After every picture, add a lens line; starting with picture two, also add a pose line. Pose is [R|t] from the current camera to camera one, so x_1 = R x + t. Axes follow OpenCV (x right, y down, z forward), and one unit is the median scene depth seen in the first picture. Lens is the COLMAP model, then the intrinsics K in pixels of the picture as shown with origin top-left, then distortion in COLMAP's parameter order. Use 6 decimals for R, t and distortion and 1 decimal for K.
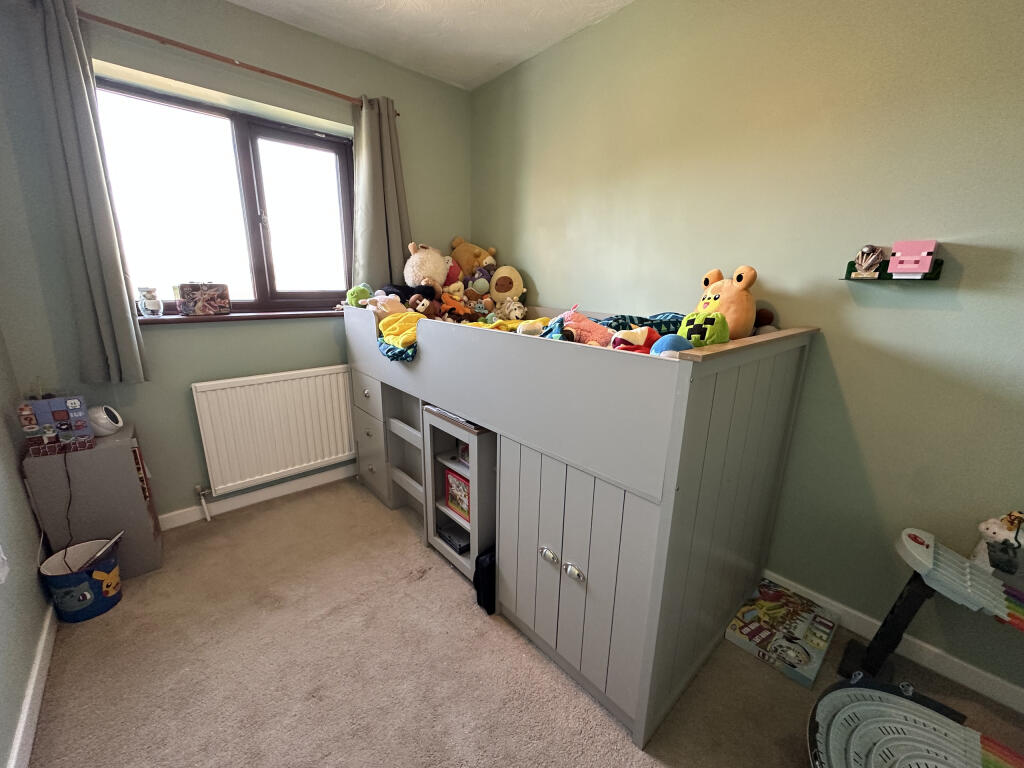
lens RADIAL K [[410.6, 0, 516.4], [0, 410.6, 387.3], [0, 0, 1]] dist [0.000638, 0.000065]
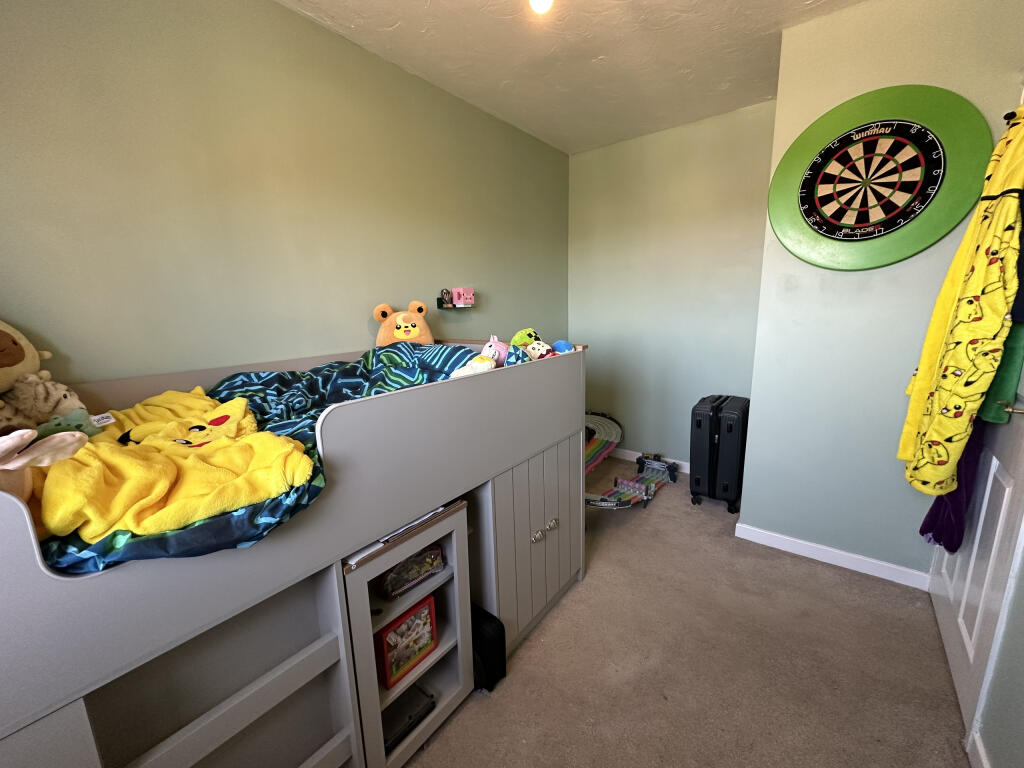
lens RADIAL K [[410.6, 0, 516.4], [0, 410.6, 381.4], [0, 0, 1]] dist [0.000638, 0.000065]
pose [[-0.174717, -0.207204, 0.962570, -0.857171], [0.260210, 0.933133, 0.248099, -0.298505], [-0.949613, 0.293817, -0.109118, 0.910246]]
